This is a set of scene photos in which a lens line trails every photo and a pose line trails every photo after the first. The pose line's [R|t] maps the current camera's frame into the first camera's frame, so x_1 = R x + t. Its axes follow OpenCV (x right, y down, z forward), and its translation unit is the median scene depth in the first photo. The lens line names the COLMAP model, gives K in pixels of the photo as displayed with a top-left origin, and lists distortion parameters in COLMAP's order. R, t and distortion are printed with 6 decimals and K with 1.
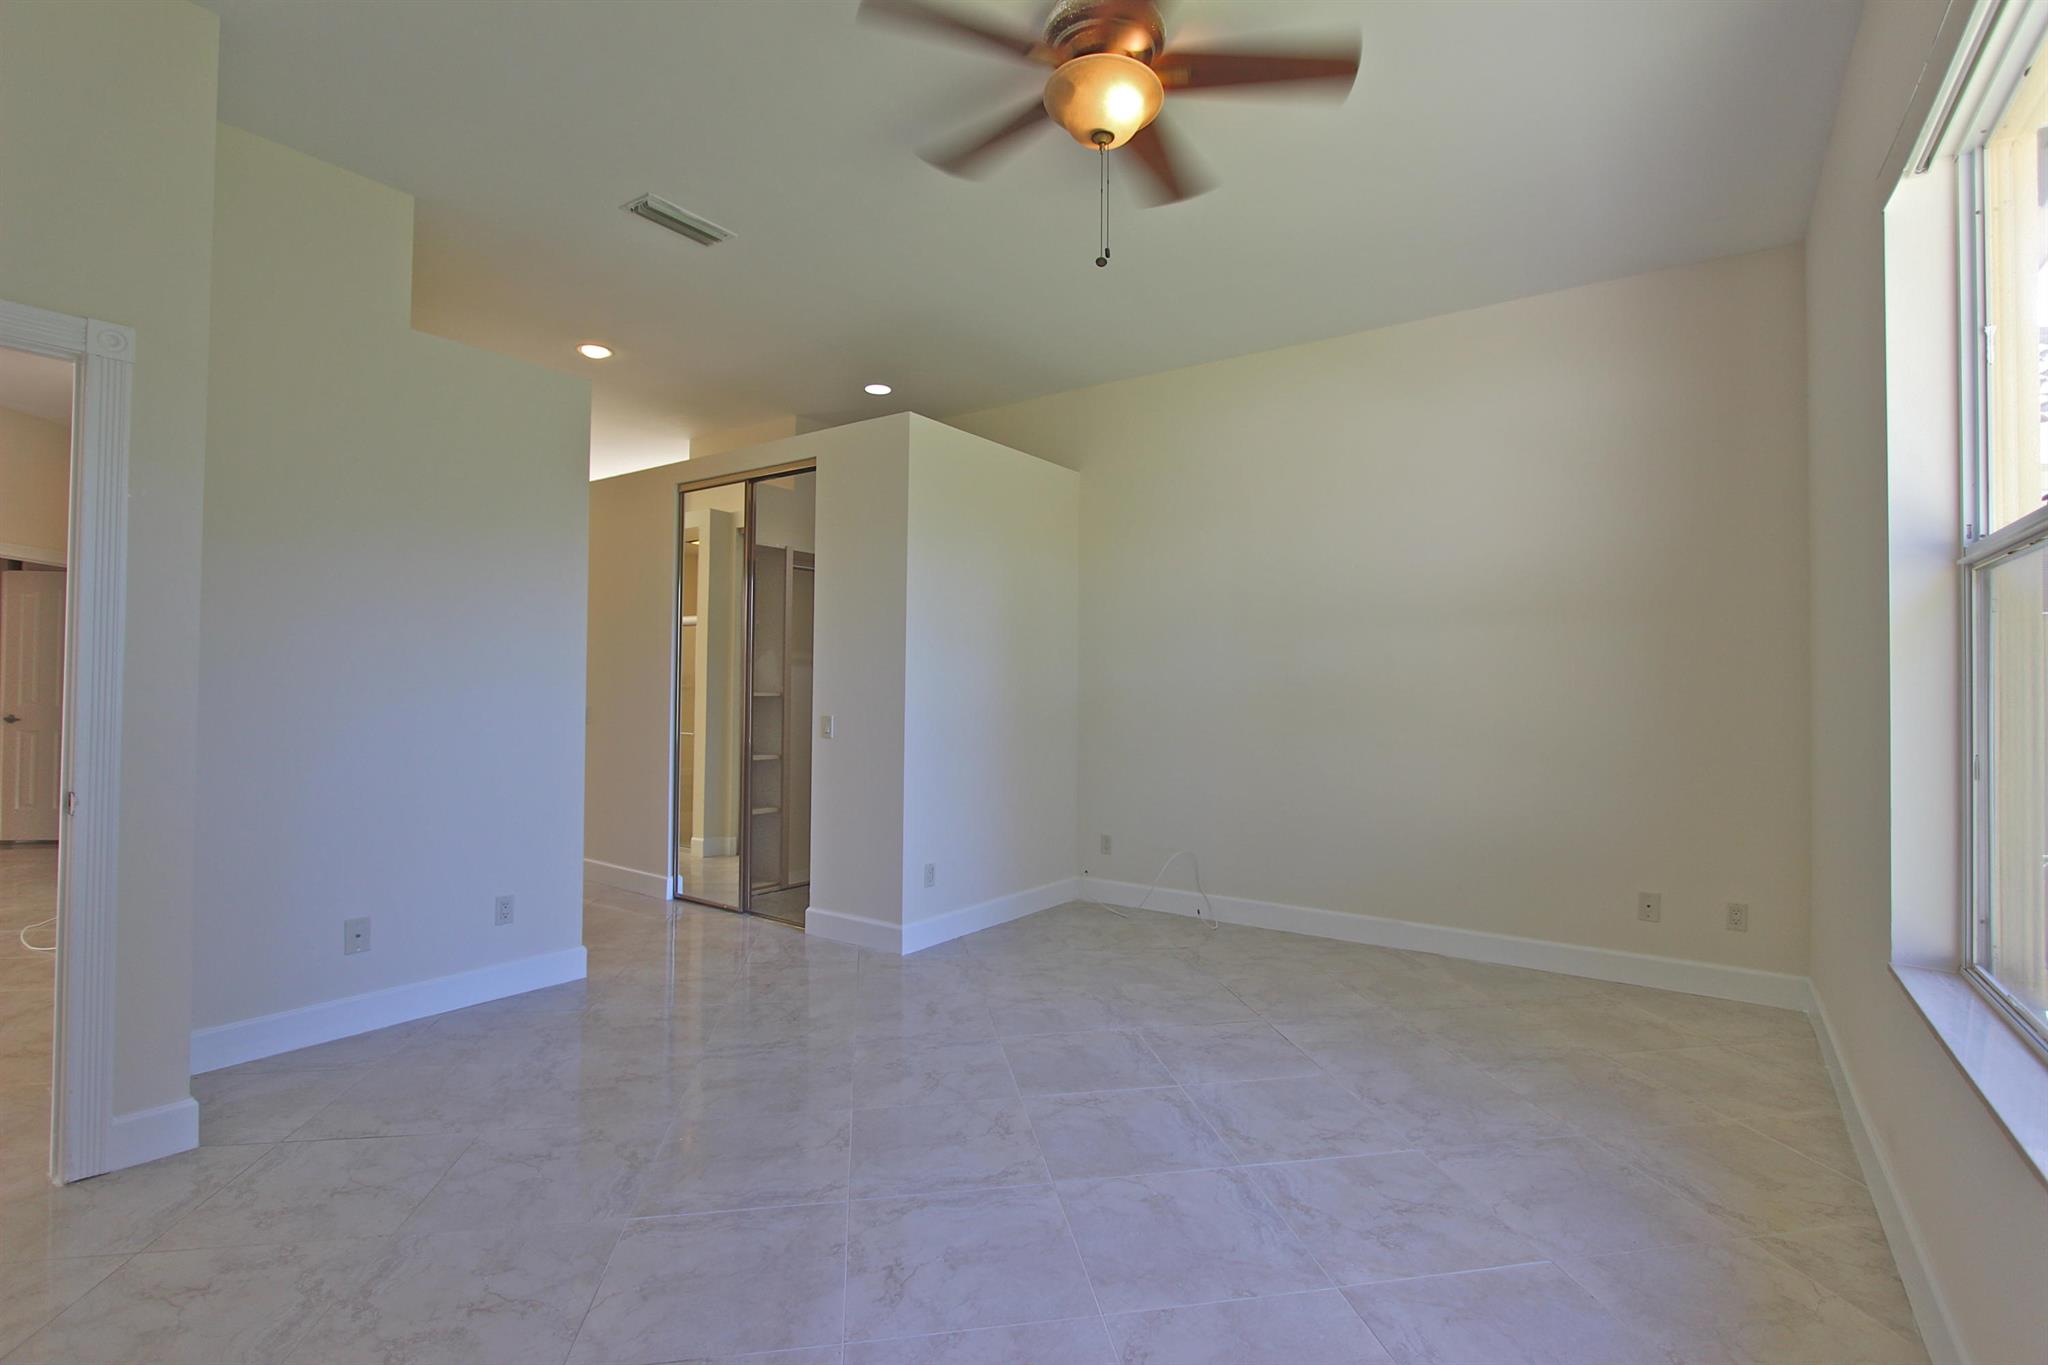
lens RADIAL K [[936.7, 0, 1038.8], [0, 936.7, 678.7], [0, 0, 1]] dist [-0.015312, 0.001868]
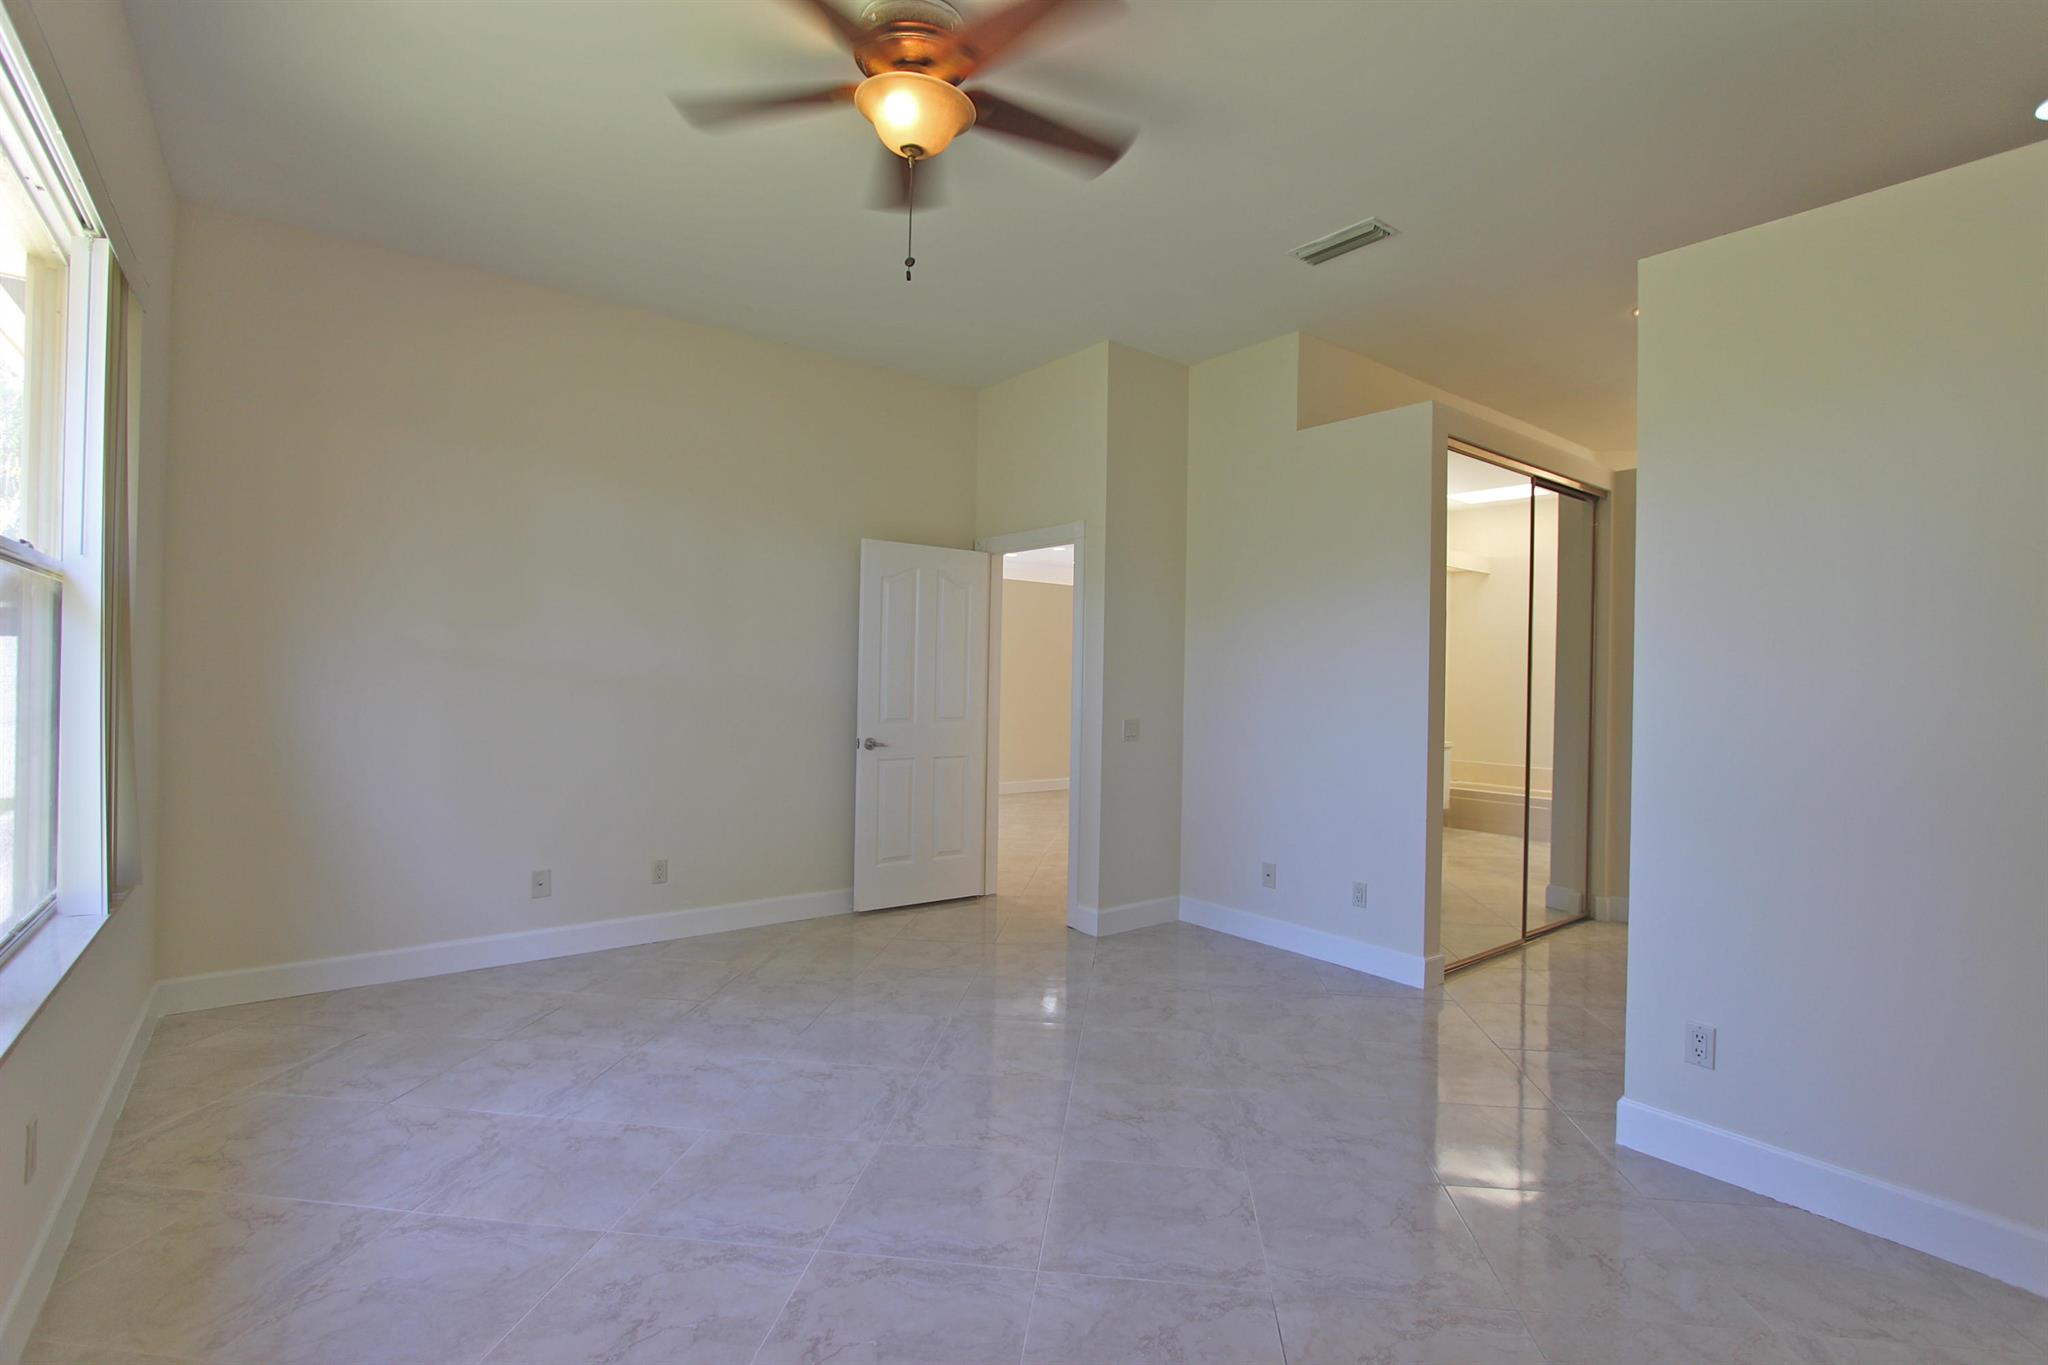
lens RADIAL K [[936.7, 0, 1036.6], [0, 936.7, 682.7], [0, 0, 1]] dist [-0.015312, 0.001868]
pose [[-0.286452, -0.011395, -0.958027, 0.899981], [-0.009514, 0.999914, -0.009049, -0.000801], [0.958047, 0.006523, -0.286535, 1.300510]]
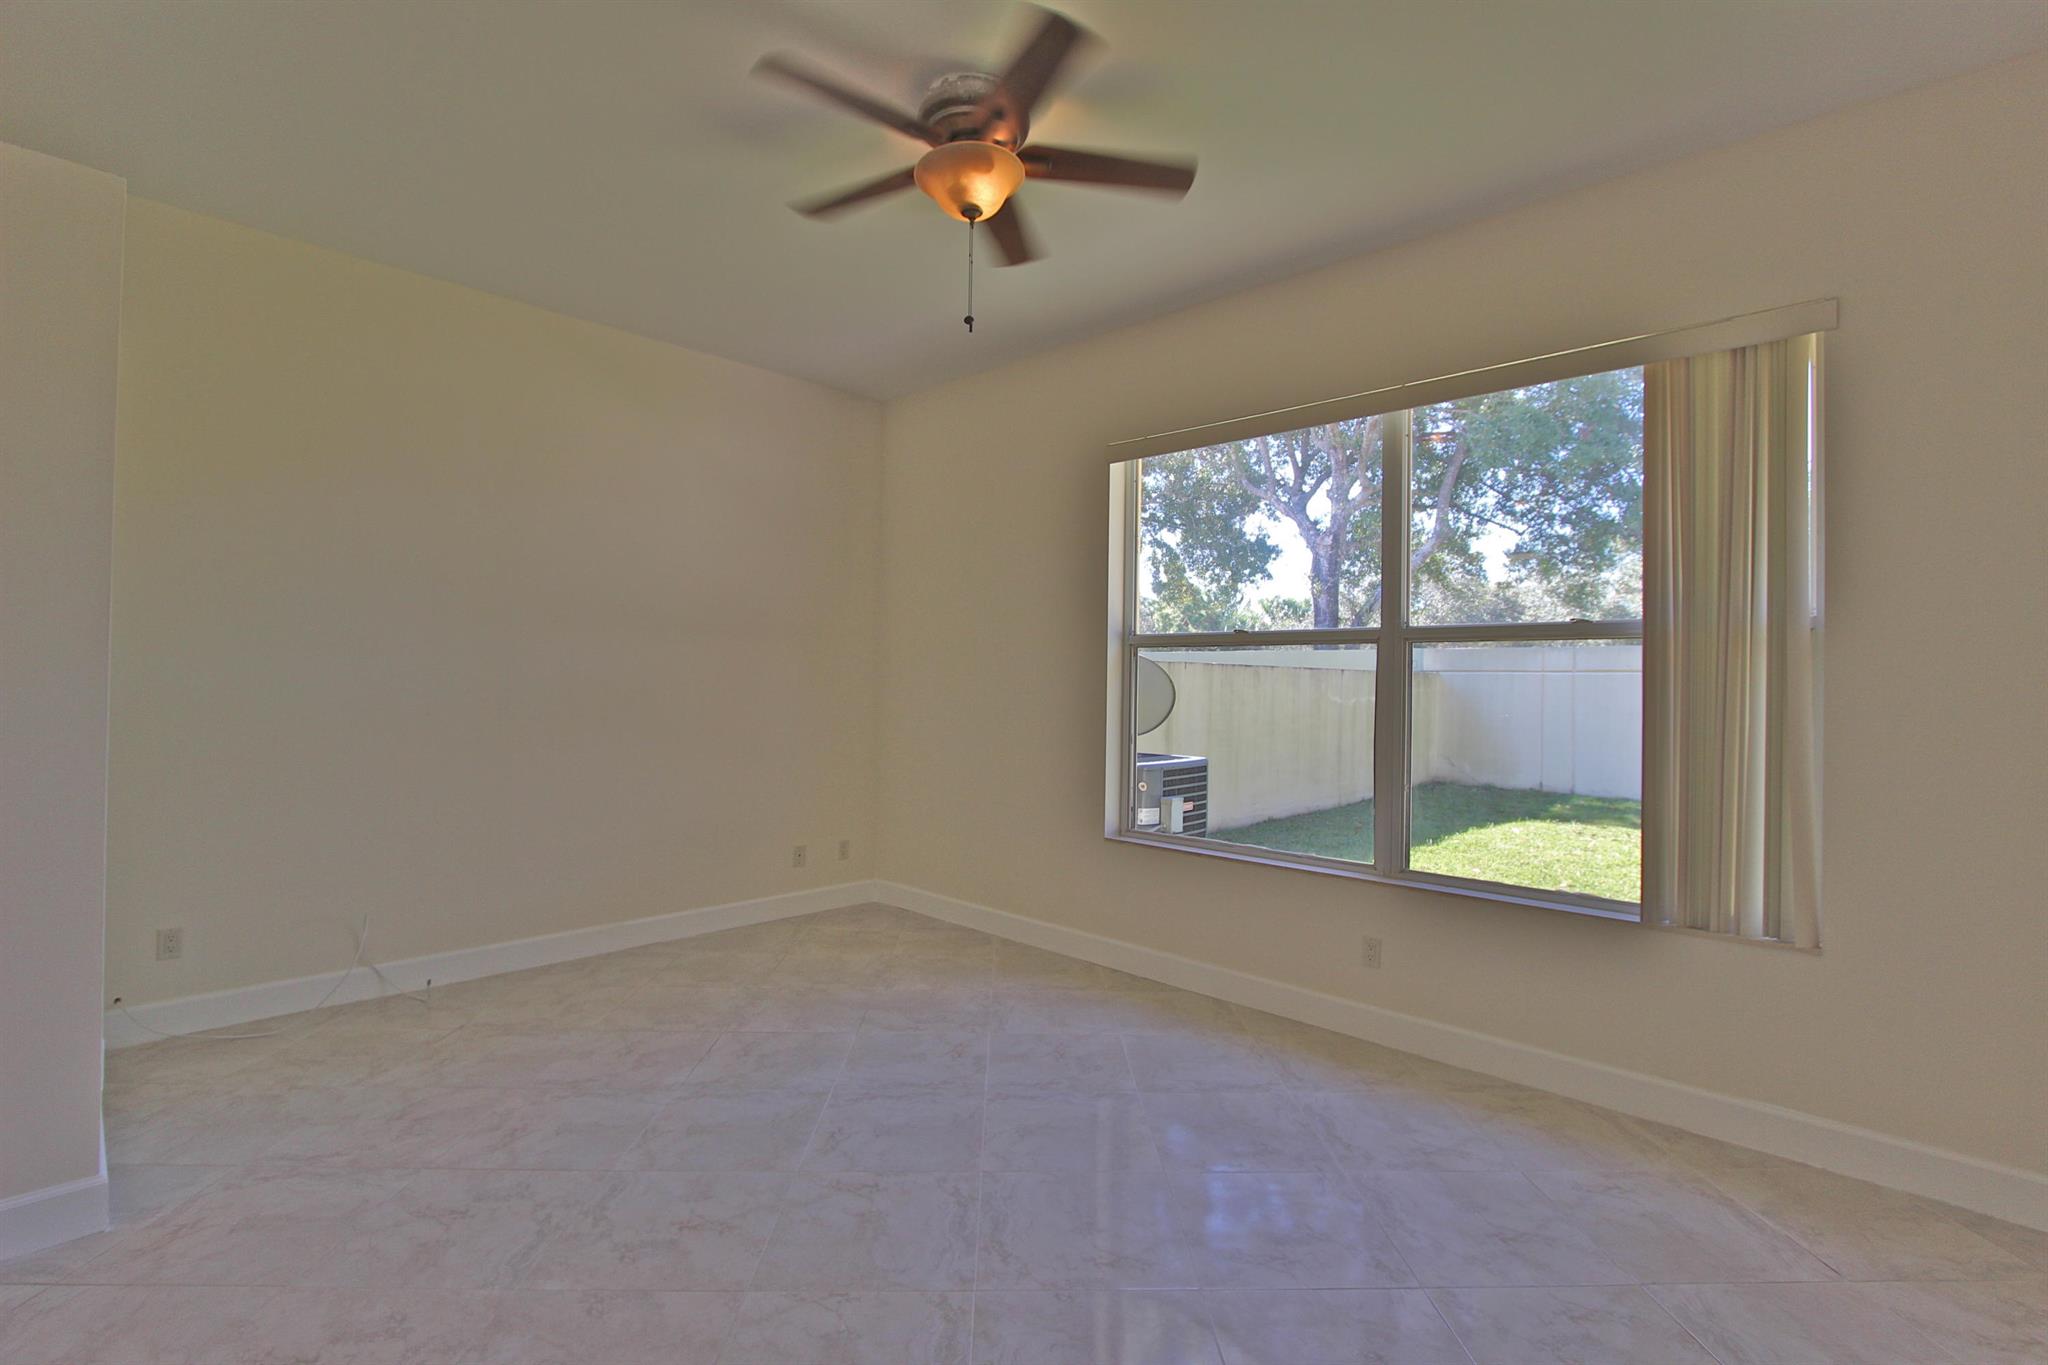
lens RADIAL K [[936.7, 0, 1030.5], [0, 936.7, 672.3], [0, 0, 1]] dist [-0.015312, 0.001868]
pose [[0.153932, 0.003067, 0.988077, -0.922571], [-0.025797, 0.999667, 0.000916, -0.043071], [-0.987745, -0.025630, 0.153960, 0.685987]]
